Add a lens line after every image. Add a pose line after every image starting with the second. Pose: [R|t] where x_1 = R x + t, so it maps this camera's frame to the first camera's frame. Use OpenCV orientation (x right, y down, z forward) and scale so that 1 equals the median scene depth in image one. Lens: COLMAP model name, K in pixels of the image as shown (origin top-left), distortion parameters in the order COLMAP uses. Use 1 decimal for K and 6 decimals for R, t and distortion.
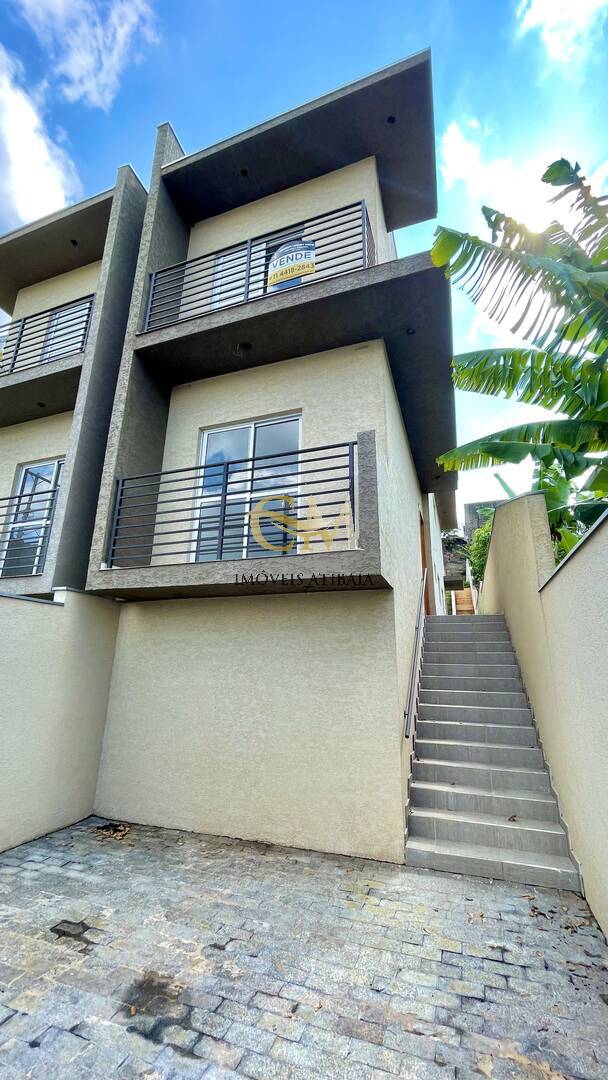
lens RADIAL K [[434.8, 0, 304.0], [0, 434.8, 540.0], [0, 0, 1]] dist [0.008978, -0.006091]
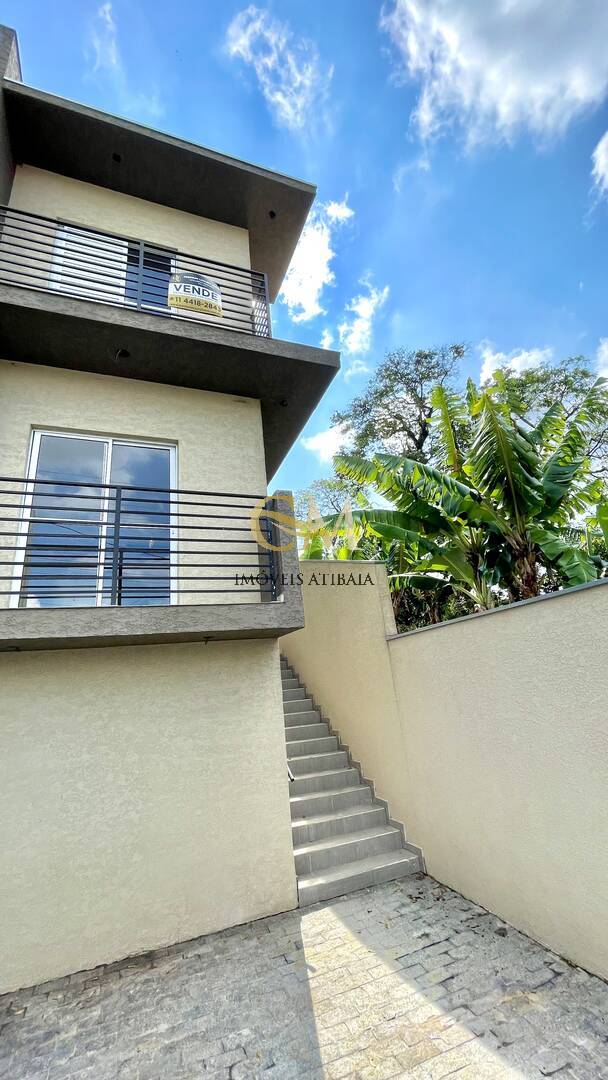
lens RADIAL K [[434.0, 0, 304.0], [0, 434.0, 540.0], [0, 0, 1]] dist [0.004536, -0.004228]
pose [[0.754570, 0.131175, 0.642975, -0.544426], [-0.081668, 0.990972, -0.106328, -0.020184], [-0.651117, 0.027721, 0.758471, 0.175928]]
